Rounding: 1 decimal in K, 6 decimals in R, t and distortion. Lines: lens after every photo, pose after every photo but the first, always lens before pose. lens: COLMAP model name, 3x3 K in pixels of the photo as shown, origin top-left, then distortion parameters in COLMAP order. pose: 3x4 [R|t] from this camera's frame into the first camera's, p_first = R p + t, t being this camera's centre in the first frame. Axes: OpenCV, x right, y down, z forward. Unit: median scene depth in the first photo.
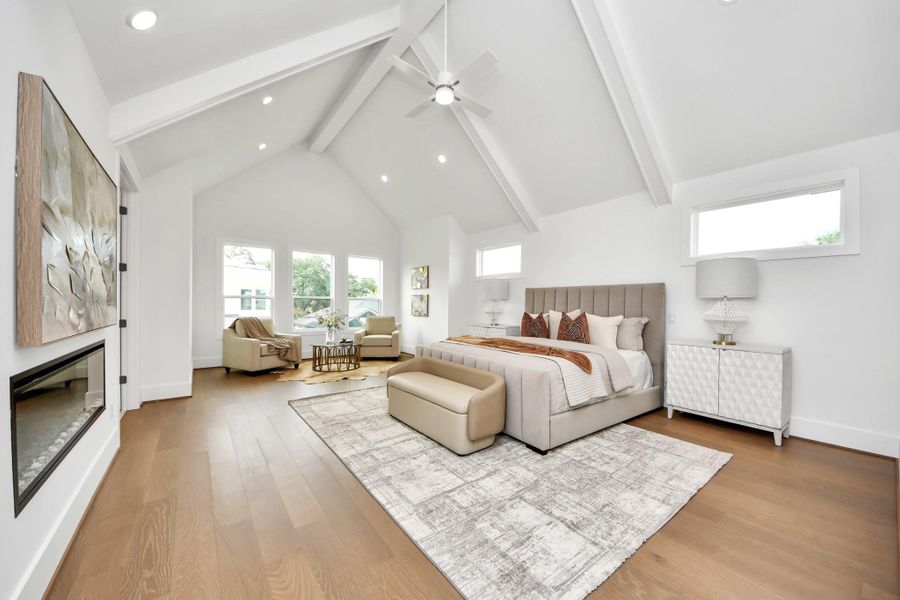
lens RADIAL K [[326.5, 0, 450.4], [0, 326.5, 303.5], [0, 0, 1]] dist [0.018051, -0.017977]
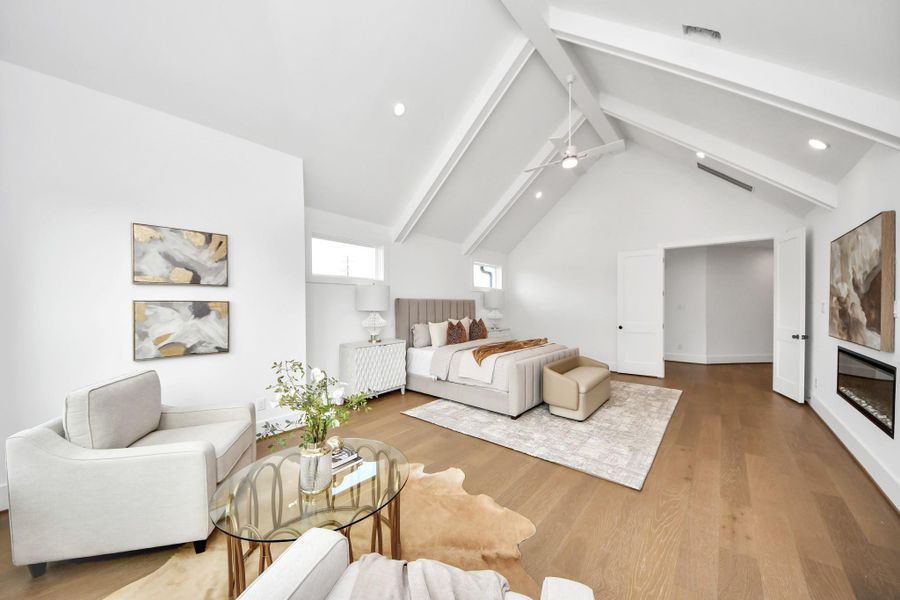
lens RADIAL K [[326.5, 0, 450.4], [0, 326.5, 303.5], [0, 0, 1]] dist [0.018051, -0.017977]
pose [[-0.210104, 0.029566, 0.977232, -0.779088], [0.032755, 0.999194, -0.023188, -0.005006], [-0.977130, 0.027137, -0.210903, 1.098638]]
